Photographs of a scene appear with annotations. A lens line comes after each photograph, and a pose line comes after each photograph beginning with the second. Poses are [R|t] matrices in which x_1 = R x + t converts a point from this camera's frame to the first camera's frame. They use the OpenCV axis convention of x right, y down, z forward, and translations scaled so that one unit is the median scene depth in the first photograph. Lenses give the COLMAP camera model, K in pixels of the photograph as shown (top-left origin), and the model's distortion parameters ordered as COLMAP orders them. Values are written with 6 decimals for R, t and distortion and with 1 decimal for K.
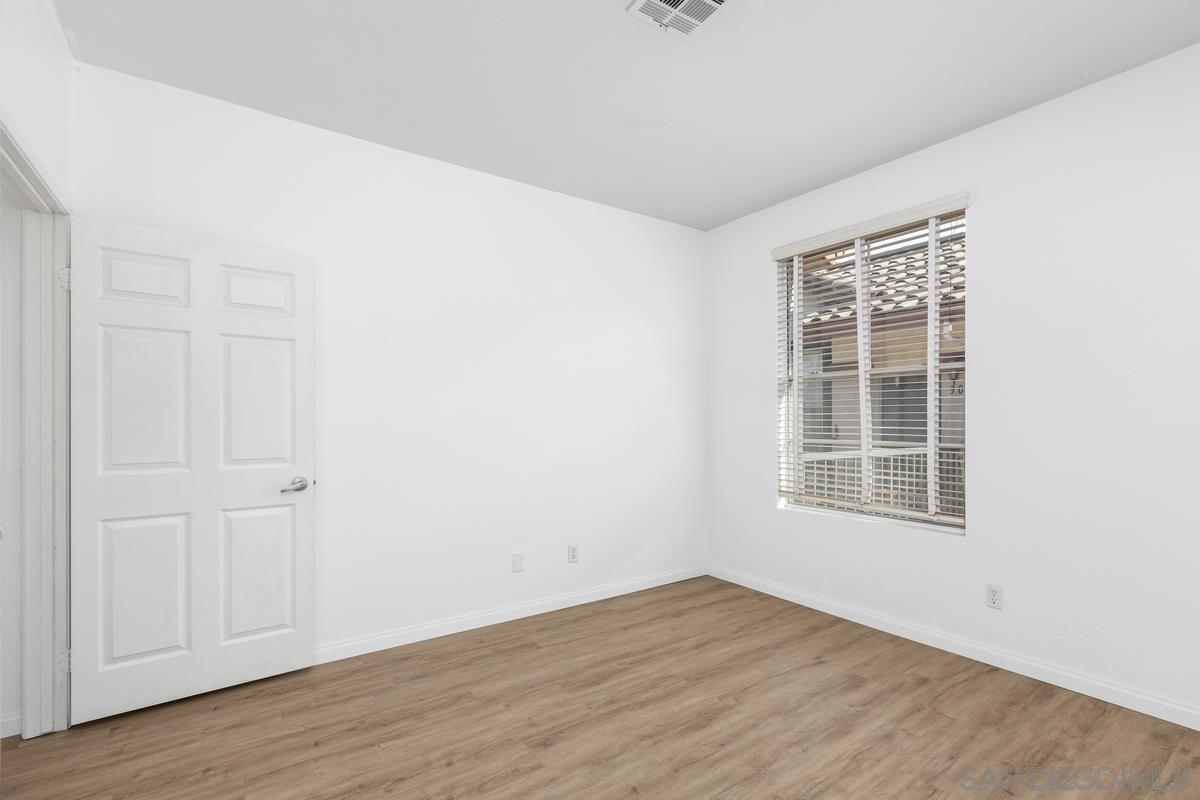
lens RADIAL K [[543.7, 0, 600.4], [0, 543.7, 412.0], [0, 0, 1]] dist [0.009499, -0.003339]
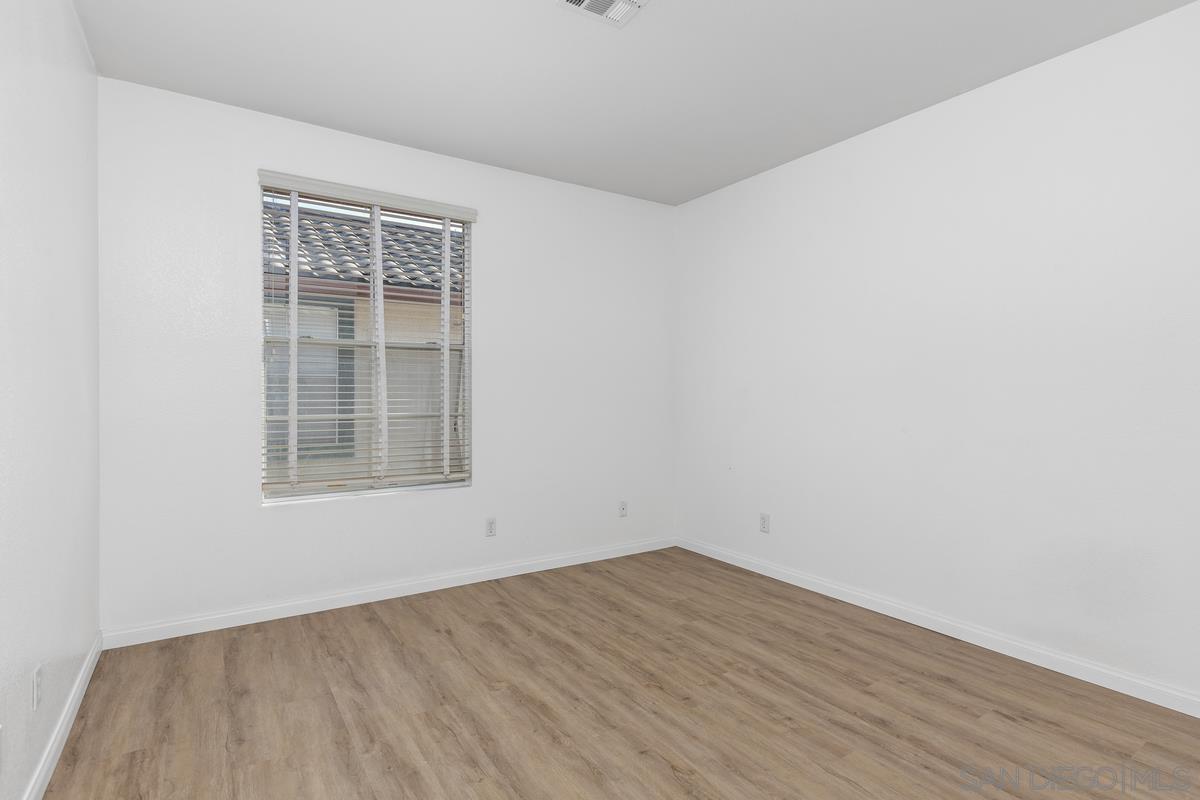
lens RADIAL K [[598.9, 0, 596.8], [0, 598.9, 402.4], [0, 0, 1]] dist [0.000596, -0.000369]
pose [[0.023915, -0.009719, 0.999667, -0.726375], [-0.018563, 0.999776, 0.010164, 0.017827], [-0.999542, -0.018800, 0.023730, 0.736352]]
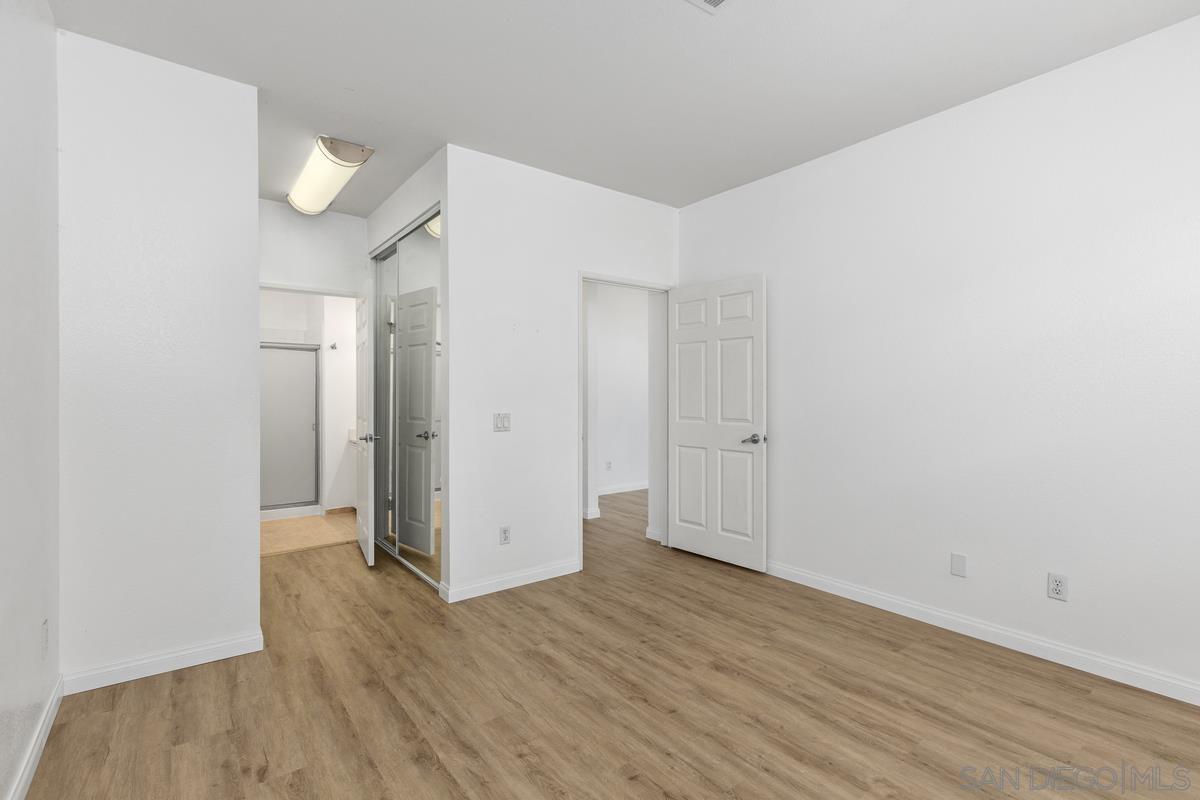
lens RADIAL K [[543.7, 0, 608.5], [0, 543.7, 394.9], [0, 0, 1]] dist [0.009499, -0.003339]
pose [[0.060648, 0.002802, -0.998155, 0.831851], [0.018862, 0.999814, 0.003953, 0.007751], [0.997981, -0.019067, 0.060584, 0.553044]]
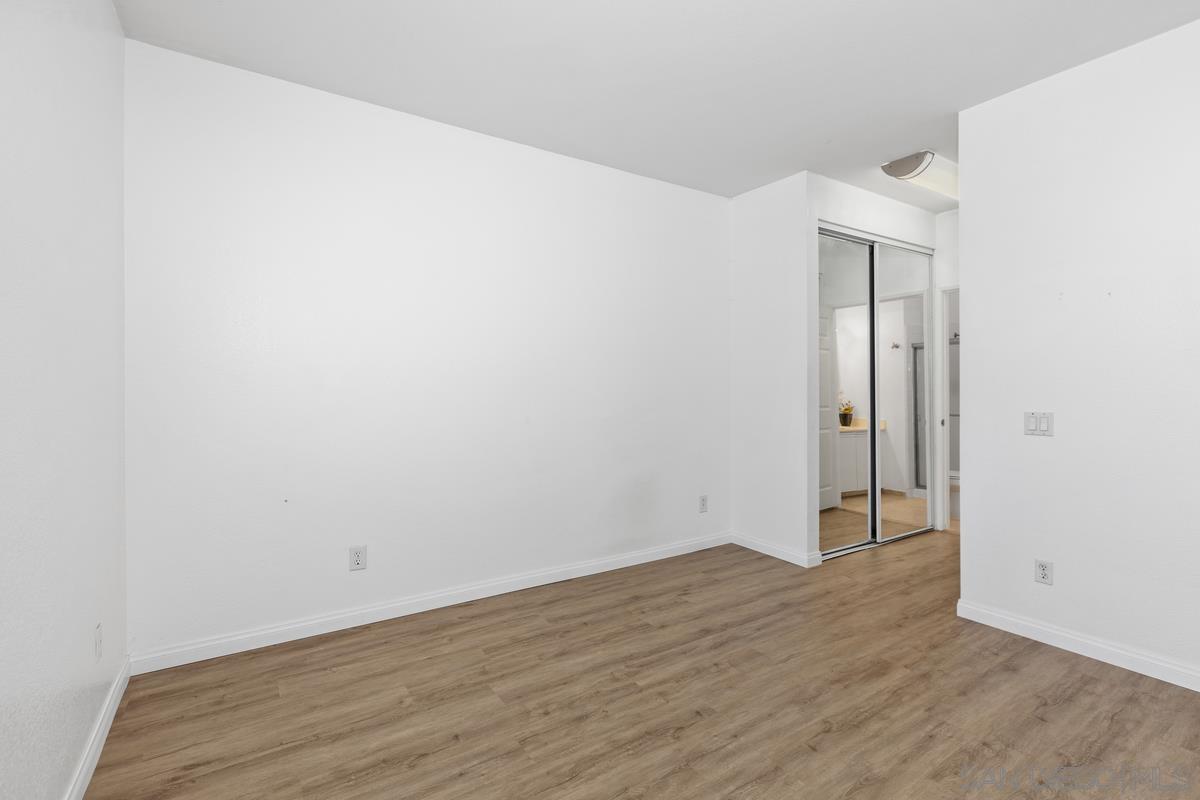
lens RADIAL K [[543.7, 0, 609.6], [0, 543.7, 394.0], [0, 0, 1]] dist [0.009499, -0.003339]
pose [[-0.999955, 0.003396, 0.008868, 0.296072], [0.003291, 0.999926, -0.011740, 0.028280], [-0.008907, -0.011710, -0.999892, 1.394052]]
